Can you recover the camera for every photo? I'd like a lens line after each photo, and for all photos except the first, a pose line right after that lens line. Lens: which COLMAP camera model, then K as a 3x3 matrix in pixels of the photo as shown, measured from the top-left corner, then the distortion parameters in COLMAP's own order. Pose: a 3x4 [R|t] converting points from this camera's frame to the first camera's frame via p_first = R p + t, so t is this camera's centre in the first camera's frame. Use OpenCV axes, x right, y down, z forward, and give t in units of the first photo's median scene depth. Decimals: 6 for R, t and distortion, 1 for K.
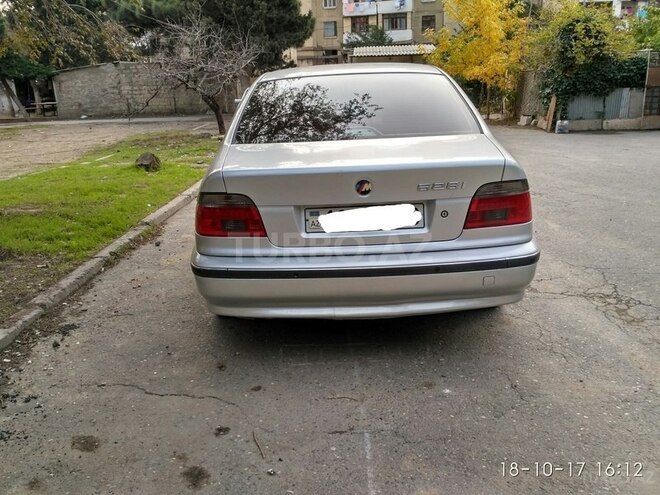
lens RADIAL K [[608.7, 0, 330.0], [0, 608.7, 247.5], [0, 0, 1]] dist [0.073092, -0.181455]
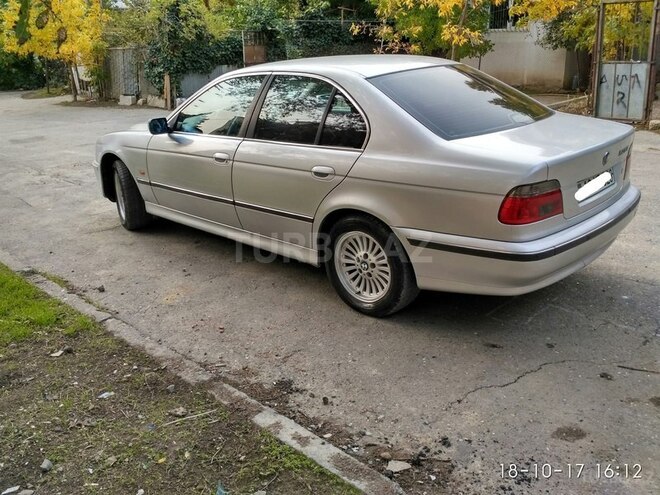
lens RADIAL K [[600.2, 0, 341.8], [0, 600.2, 248.6], [0, 0, 1]] dist [0.102106, -0.230846]
pose [[0.677198, -0.235197, 0.697198, -0.218657], [0.204657, 0.970355, 0.128559, -0.033907], [-0.706766, 0.055626, 0.705257, 0.086680]]
